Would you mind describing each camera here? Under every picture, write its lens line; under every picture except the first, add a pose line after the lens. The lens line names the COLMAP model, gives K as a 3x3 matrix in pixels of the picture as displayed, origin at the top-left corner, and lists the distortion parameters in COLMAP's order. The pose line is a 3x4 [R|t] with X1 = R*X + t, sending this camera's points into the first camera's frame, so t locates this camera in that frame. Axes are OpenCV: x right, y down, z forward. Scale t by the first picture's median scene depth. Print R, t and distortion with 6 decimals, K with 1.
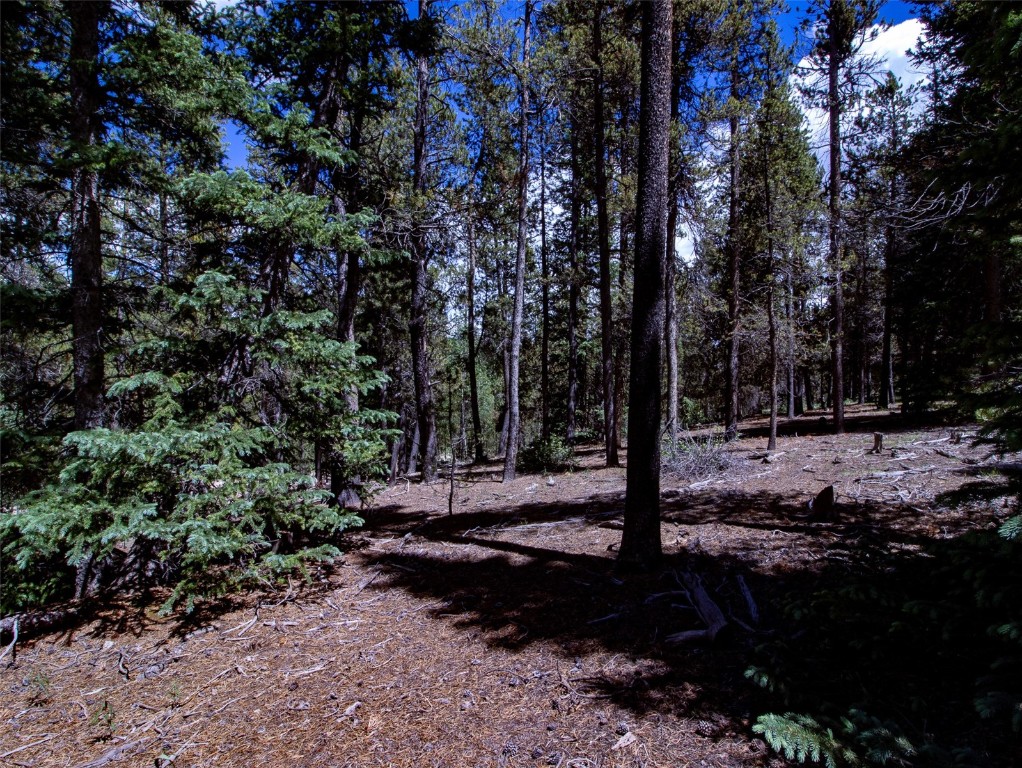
lens RADIAL K [[530.2, 0, 509.8], [0, 530.2, 384.9], [0, 0, 1]] dist [-0.000086, -0.009997]
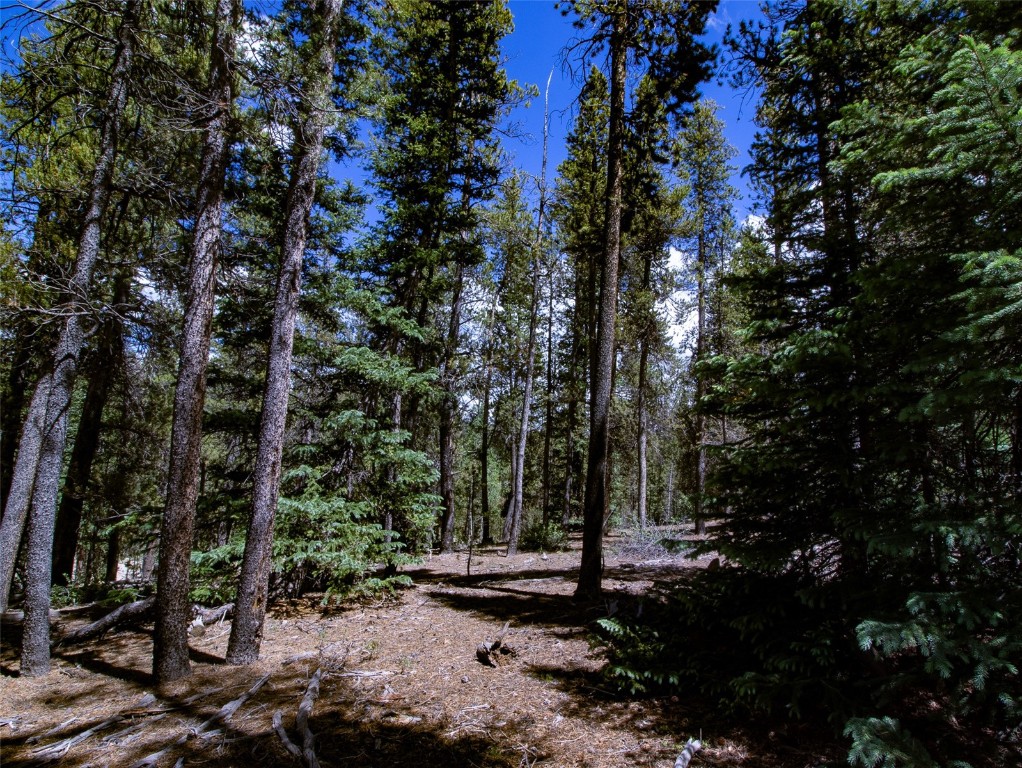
lens RADIAL K [[530.2, 0, 510.0], [0, 530.2, 378.5], [0, 0, 1]] dist [-0.000086, -0.009997]
pose [[0.998719, 0.046697, -0.019479, -0.001144], [-0.049334, 0.984220, -0.169933, -0.016918], [0.011236, 0.170677, 0.985263, -0.290533]]
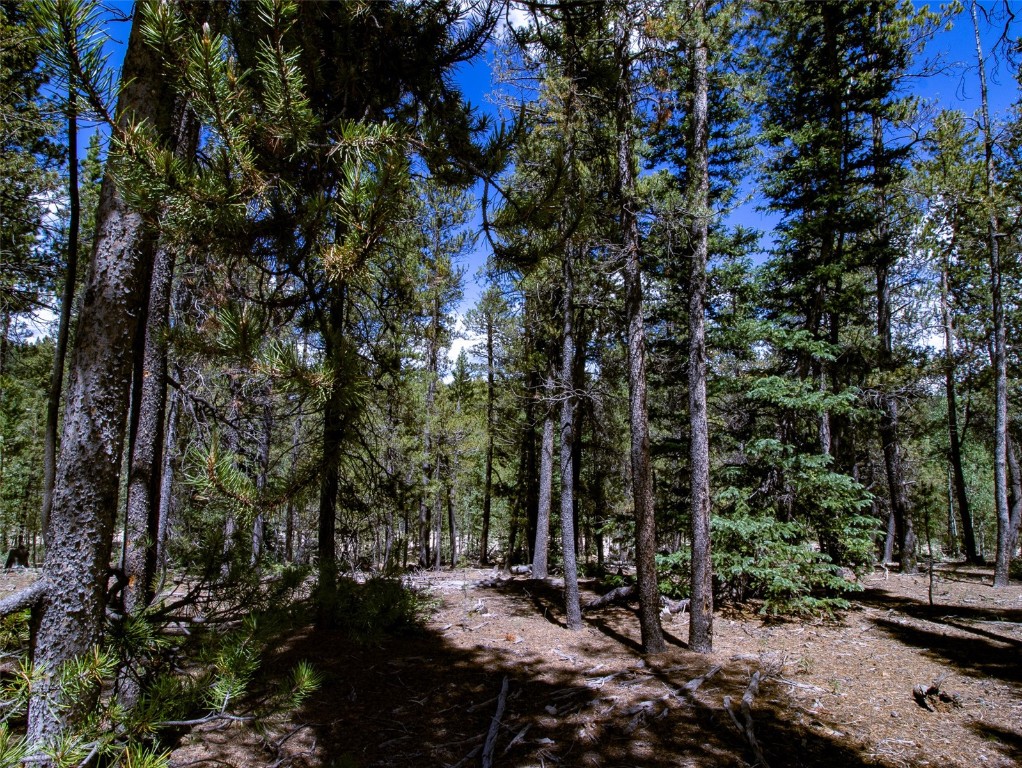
lens RADIAL K [[530.2, 0, 526.6], [0, 530.2, 373.9], [0, 0, 1]] dist [-0.000086, -0.009997]
pose [[0.723057, -0.067659, -0.687467, 0.058289], [-0.029130, 0.991320, -0.128201, -0.067570], [0.690174, 0.112723, 0.714810, -0.395829]]
